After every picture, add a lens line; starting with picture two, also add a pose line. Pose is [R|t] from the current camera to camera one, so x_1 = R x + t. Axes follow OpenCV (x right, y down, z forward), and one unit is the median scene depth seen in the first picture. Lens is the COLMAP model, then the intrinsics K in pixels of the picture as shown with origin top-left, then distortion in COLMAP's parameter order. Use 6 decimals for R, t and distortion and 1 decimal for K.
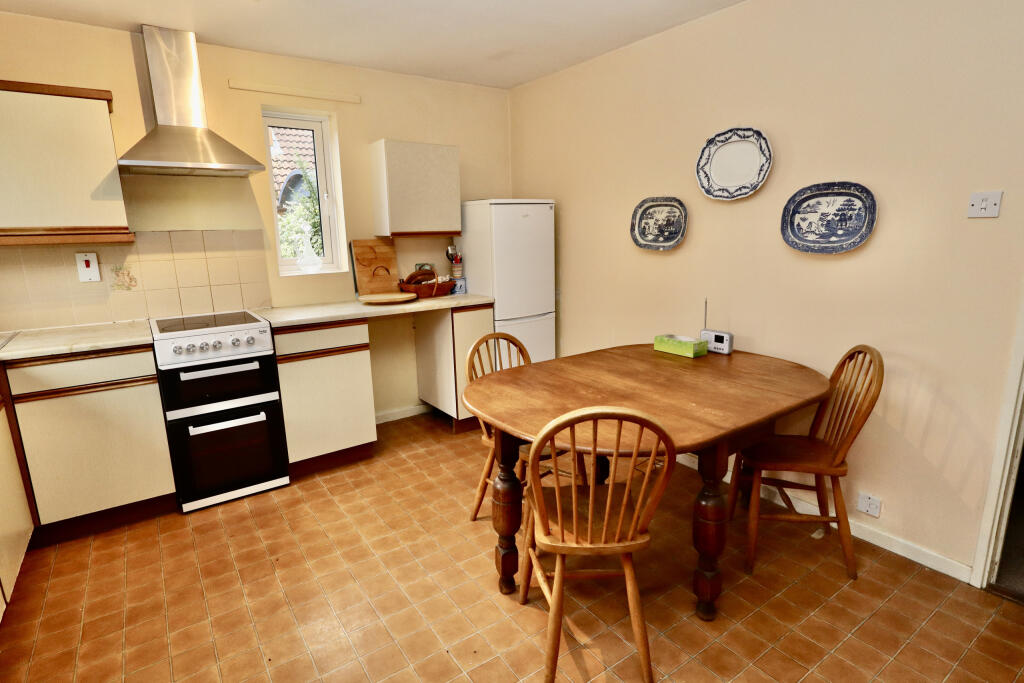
lens RADIAL K [[530.6, 0, 512.4], [0, 530.6, 338.2], [0, 0, 1]] dist [0.000230, 0.000650]
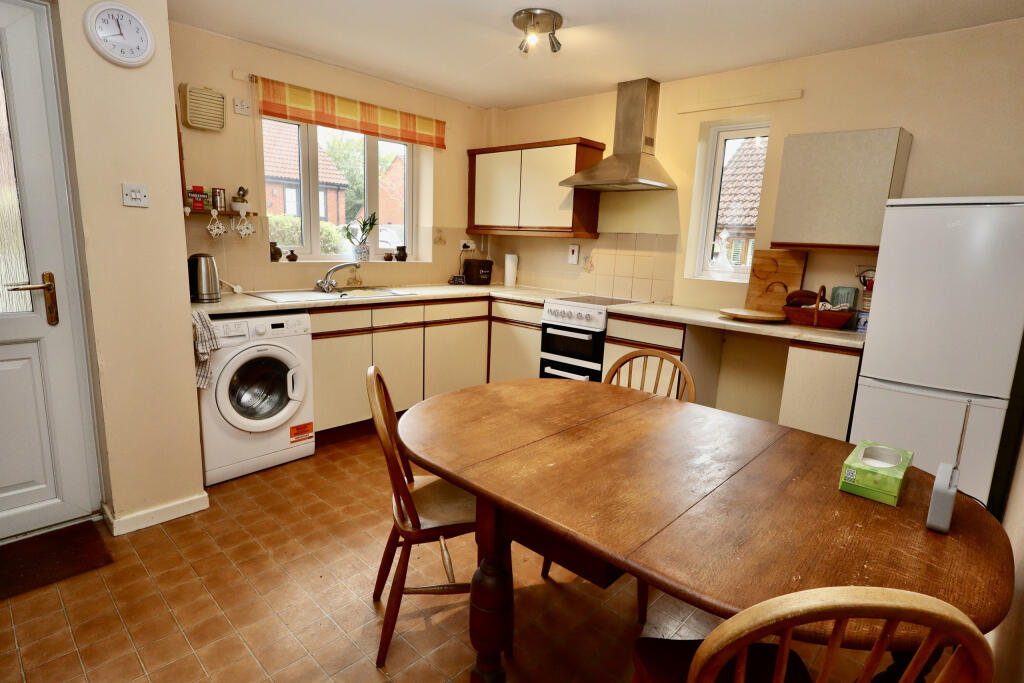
lens RADIAL K [[530.6, 0, 512.0], [0, 530.6, 343.8], [0, 0, 1]] dist [0.000230, 0.000650]
pose [[0.205239, 0.217737, -0.954184, 0.665206], [-0.246340, 0.955044, 0.164947, -0.094570], [0.947203, 0.201200, 0.249650, 0.494310]]
